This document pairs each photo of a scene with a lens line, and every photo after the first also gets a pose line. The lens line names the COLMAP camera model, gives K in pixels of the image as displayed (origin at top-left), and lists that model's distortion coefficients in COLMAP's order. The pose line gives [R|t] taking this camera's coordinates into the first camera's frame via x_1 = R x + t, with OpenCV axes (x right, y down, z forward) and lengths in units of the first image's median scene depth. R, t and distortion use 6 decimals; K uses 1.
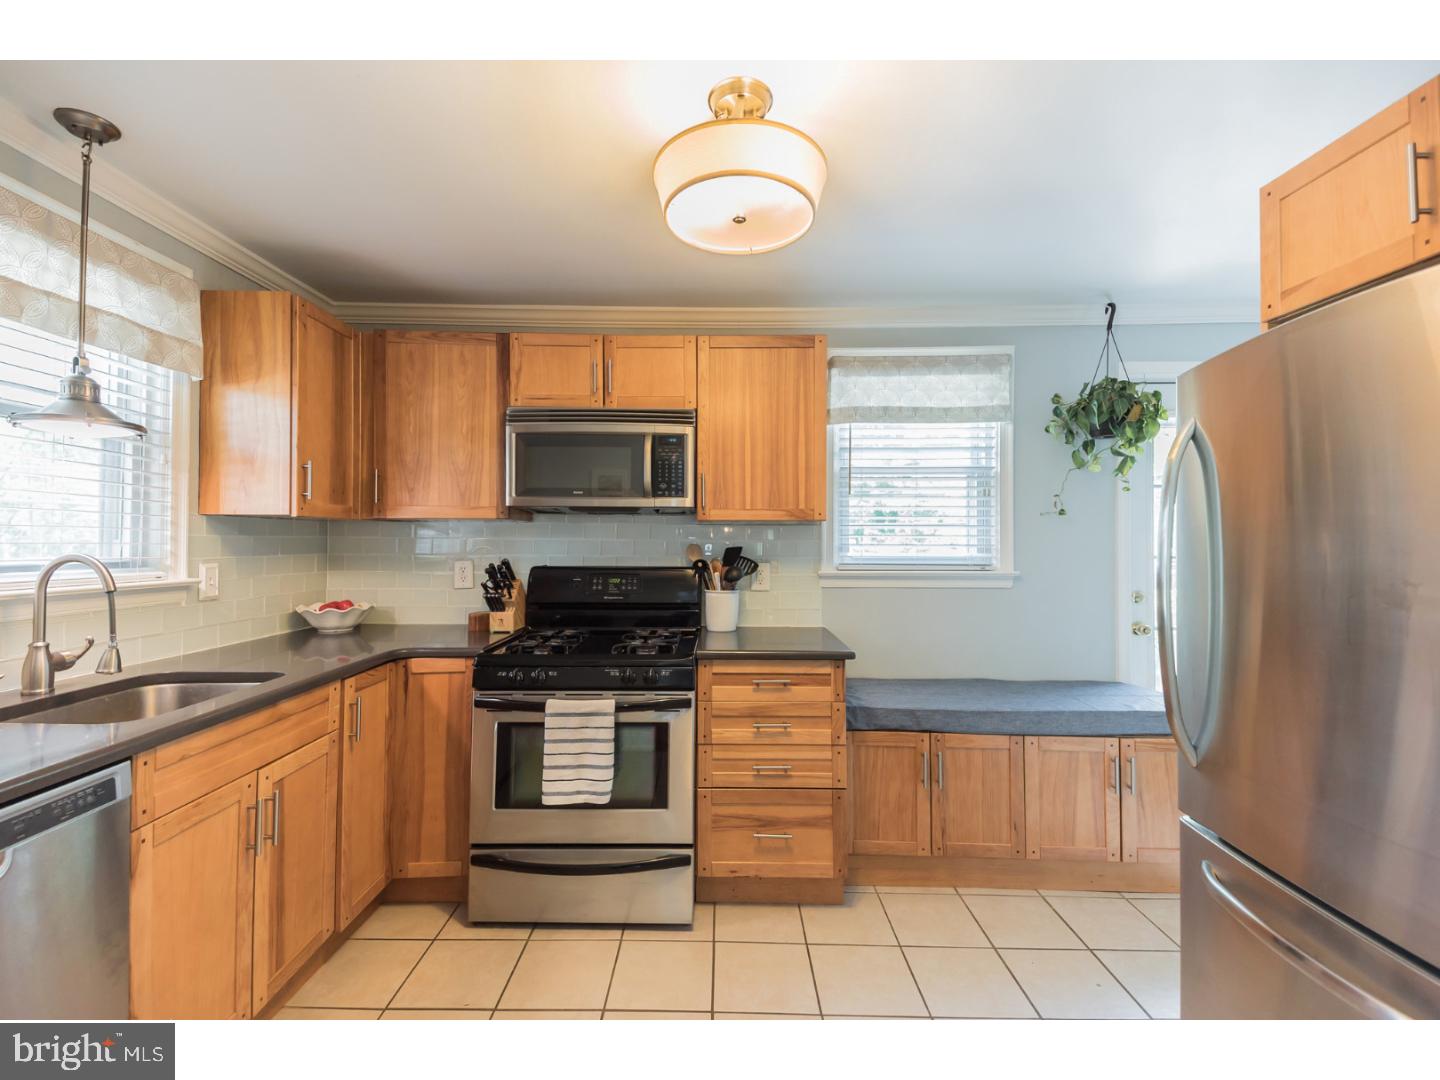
lens RADIAL K [[620.7, 0, 710.9], [0, 620.7, 526.8], [0, 0, 1]] dist [0.002291, -0.004557]
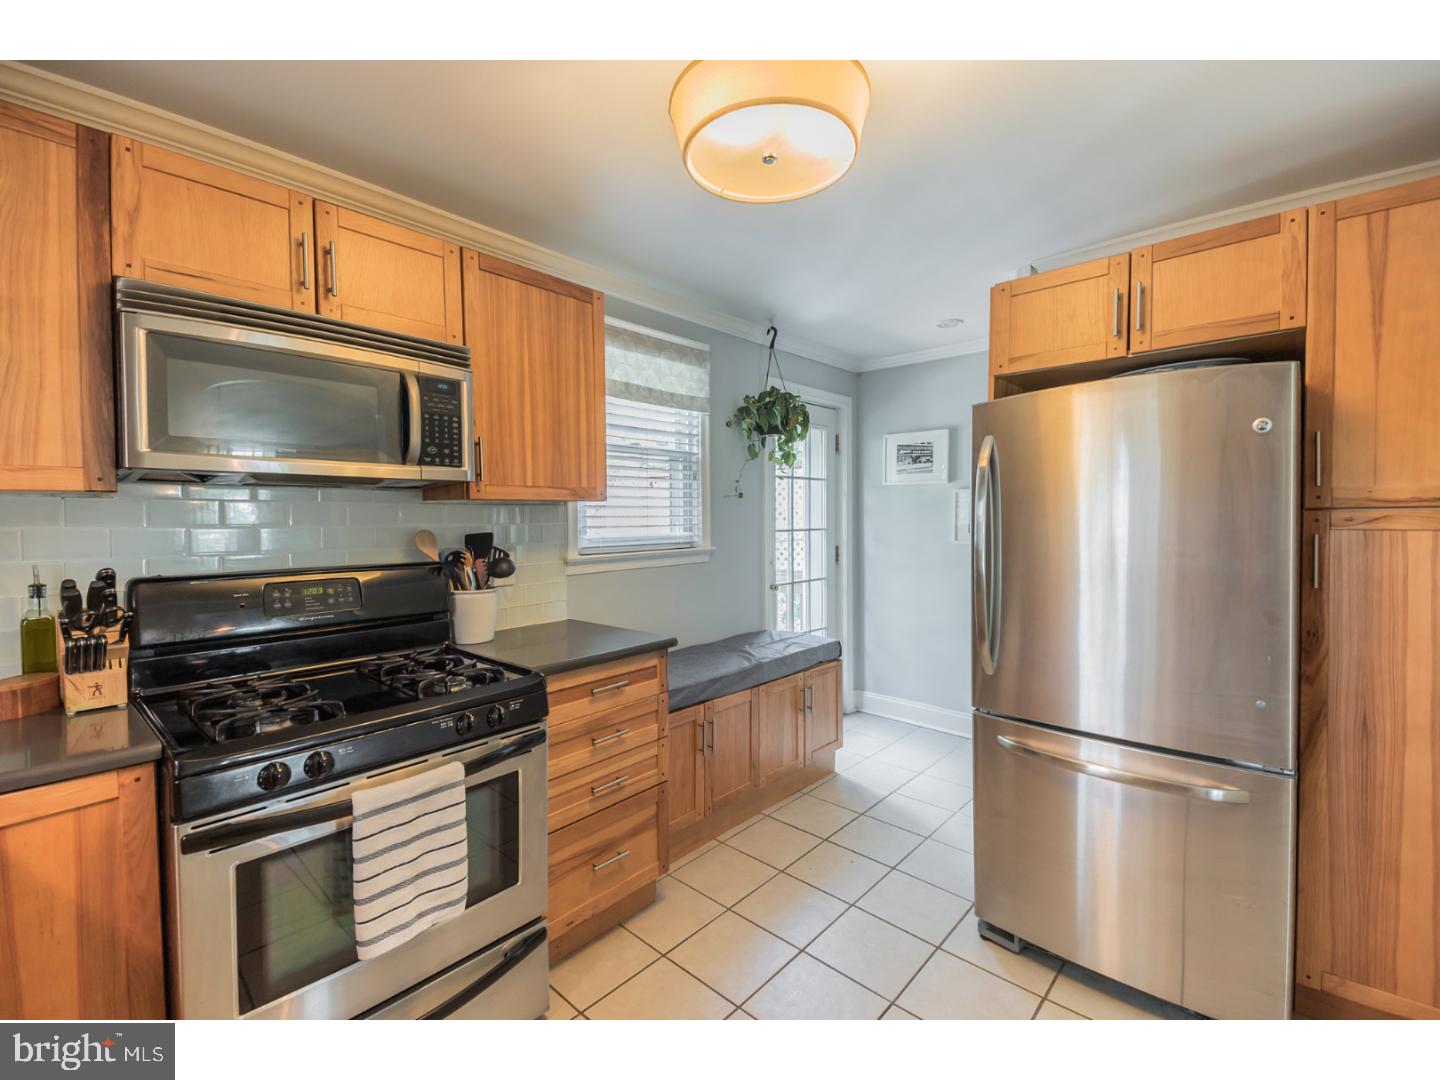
lens RADIAL K [[620.7, 0, 726.0], [0, 620.7, 528.6], [0, 0, 1]] dist [0.002291, -0.004557]
pose [[0.655335, -0.023734, 0.754965, -0.384611], [-0.005845, 0.999317, 0.036489, -0.003969], [-0.755316, -0.028325, 0.654749, 0.270397]]
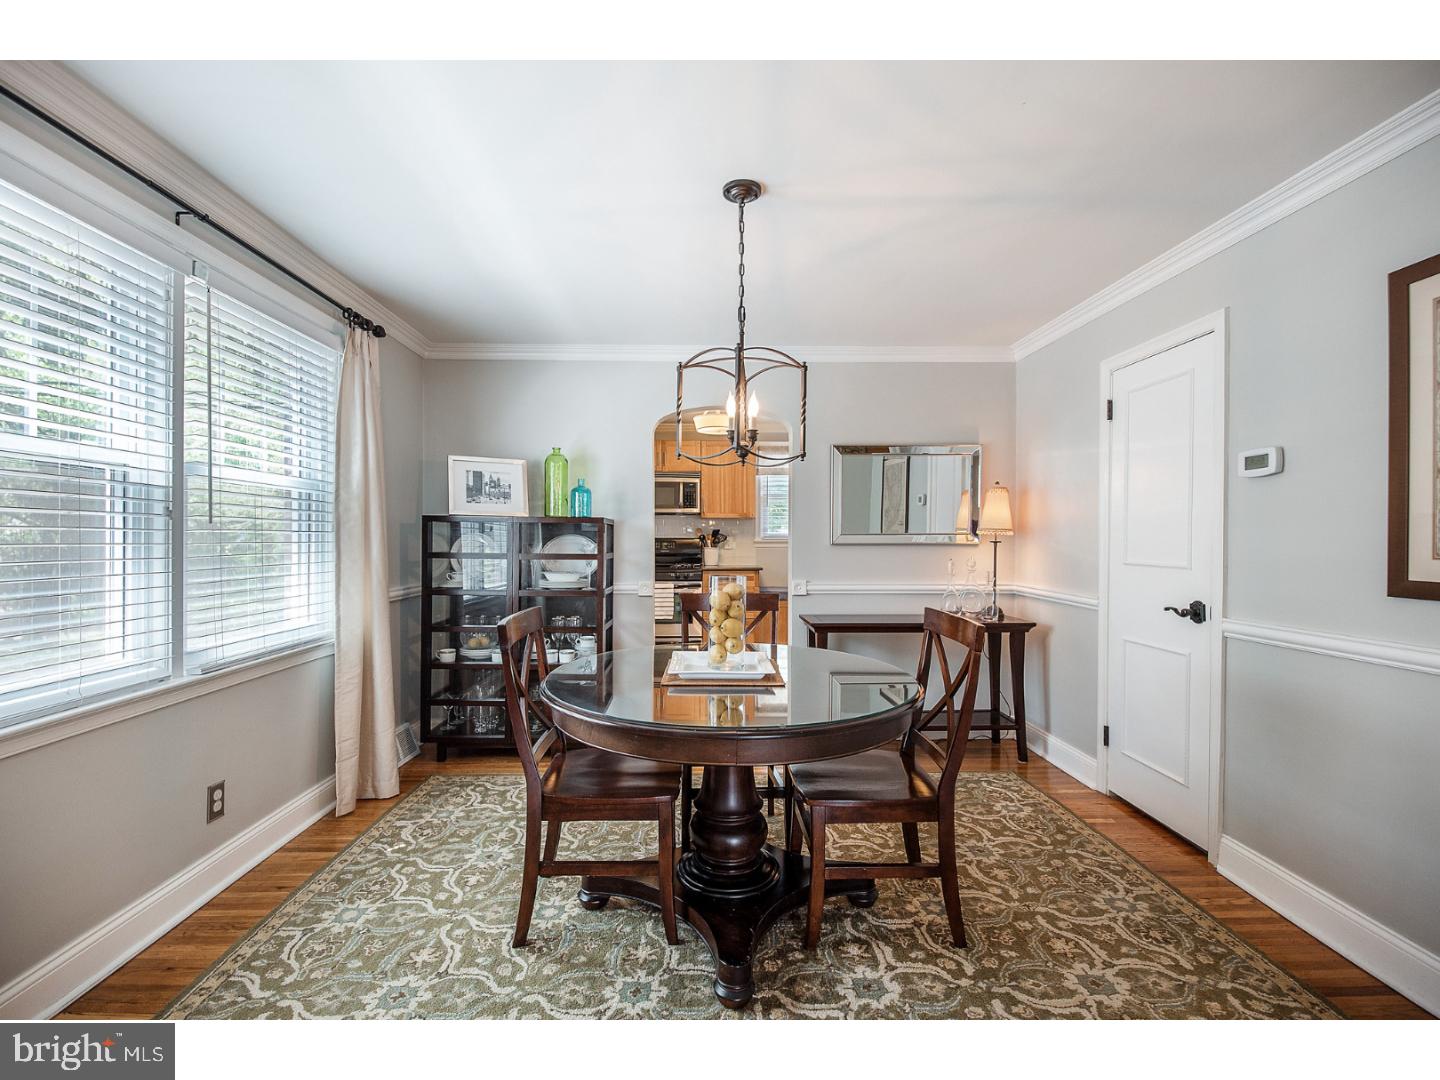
lens RADIAL K [[620.7, 0, 715.7], [0, 620.7, 536.2], [0, 0, 1]] dist [0.002291, -0.004557]
pose [[0.998999, -0.002536, 0.044656, -0.073083], [0.001672, 0.999811, 0.019382, 0.013901], [-0.044697, -0.019288, 0.998814, -1.395361]]
